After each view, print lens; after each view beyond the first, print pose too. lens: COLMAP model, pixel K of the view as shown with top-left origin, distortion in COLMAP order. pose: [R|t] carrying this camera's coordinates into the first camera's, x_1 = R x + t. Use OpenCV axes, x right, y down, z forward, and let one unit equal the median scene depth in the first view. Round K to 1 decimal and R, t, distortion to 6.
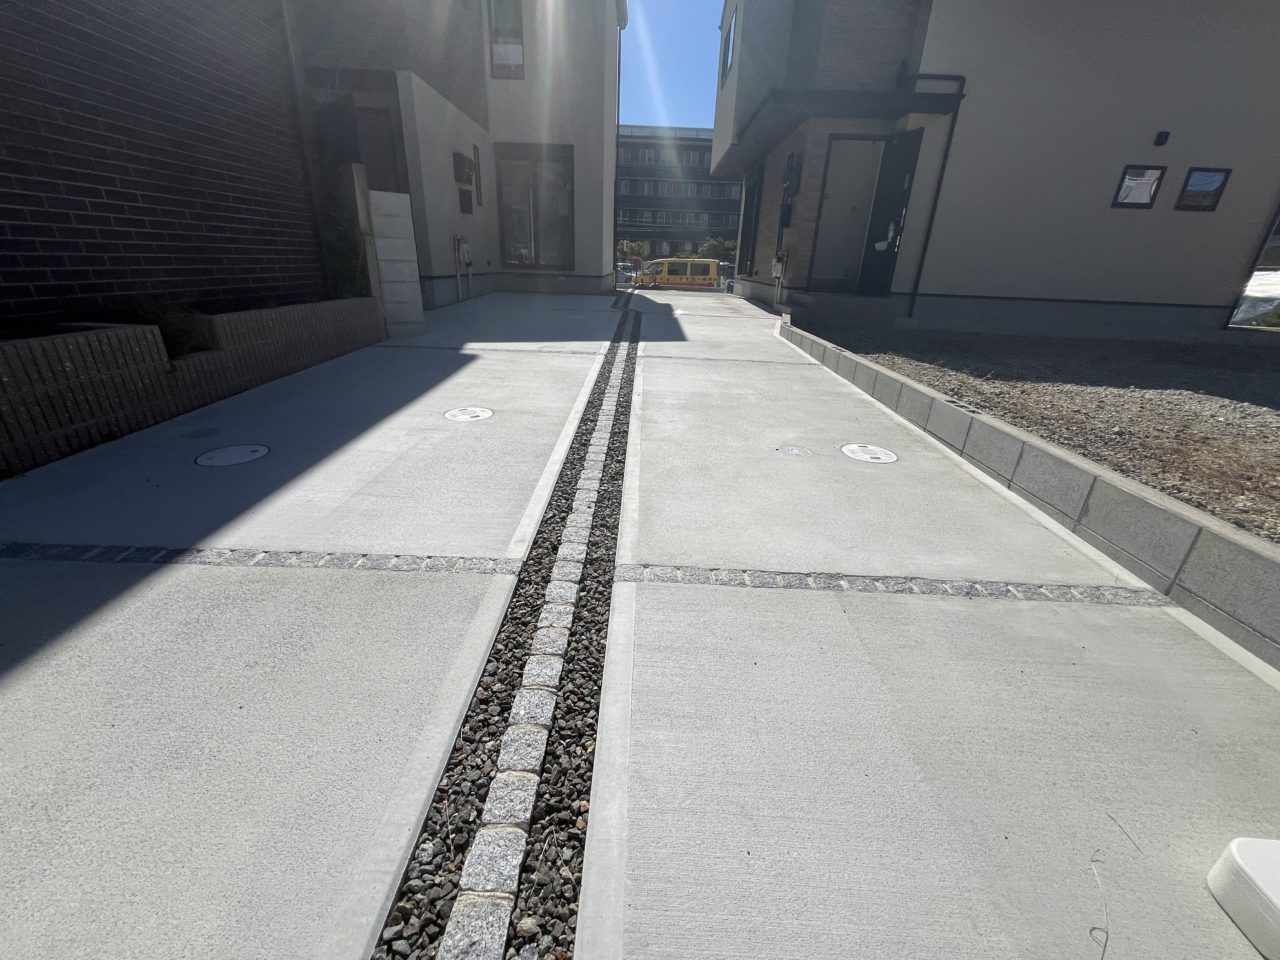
lens RADIAL K [[512.4, 0, 640.0], [0, 512.4, 480.0], [0, 0, 1]] dist [-0.002965, -0.000285]
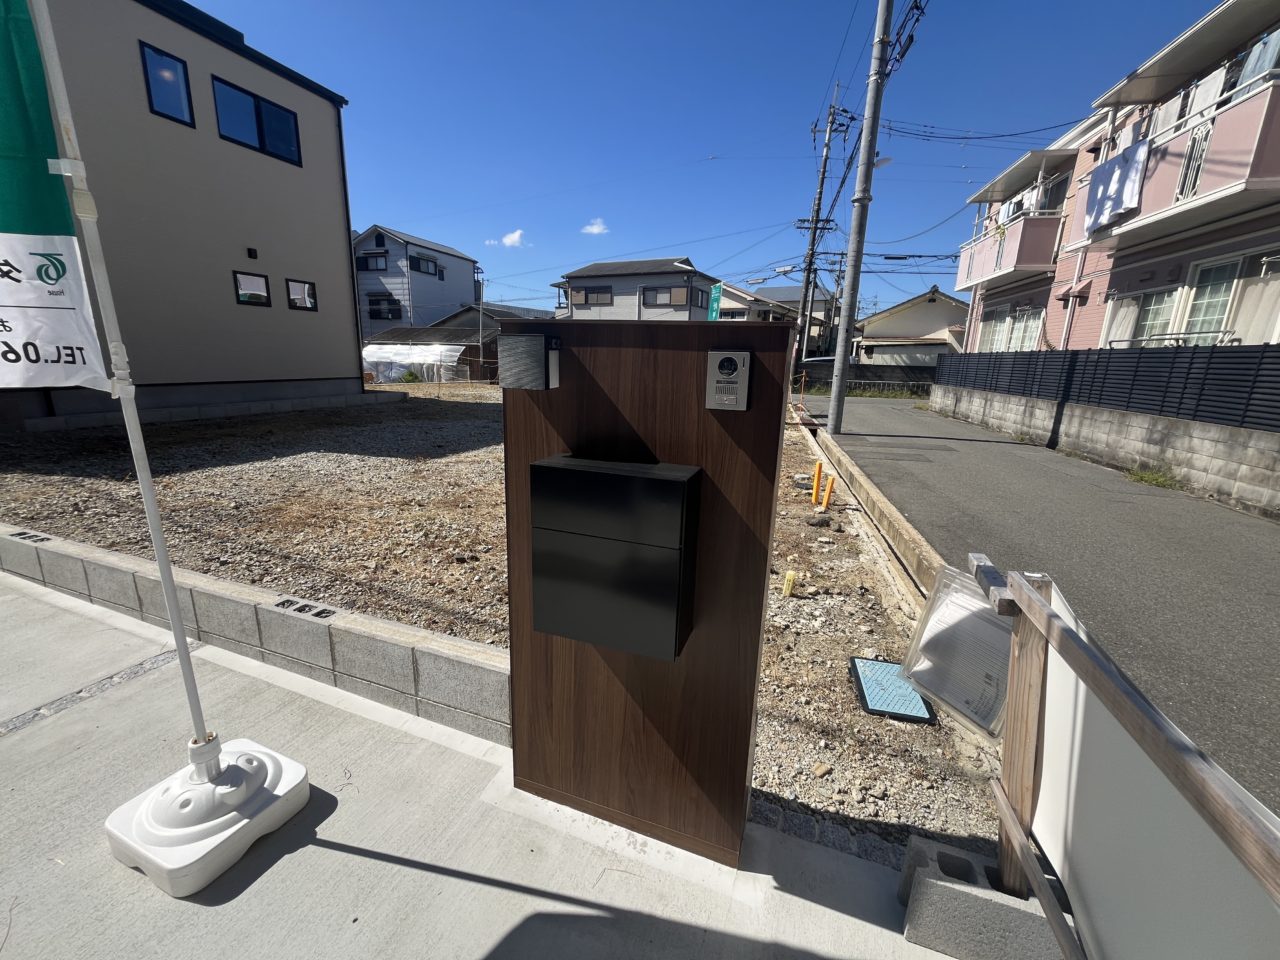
lens RADIAL K [[512.4, 0, 640.0], [0, 512.4, 480.0], [0, 0, 1]] dist [-0.002965, -0.000285]
pose [[0.327545, -0.250144, 0.911121, 0.058292], [0.352369, 0.927087, 0.127852, 0.014360], [-0.876670, 0.279174, 0.391806, -0.153467]]
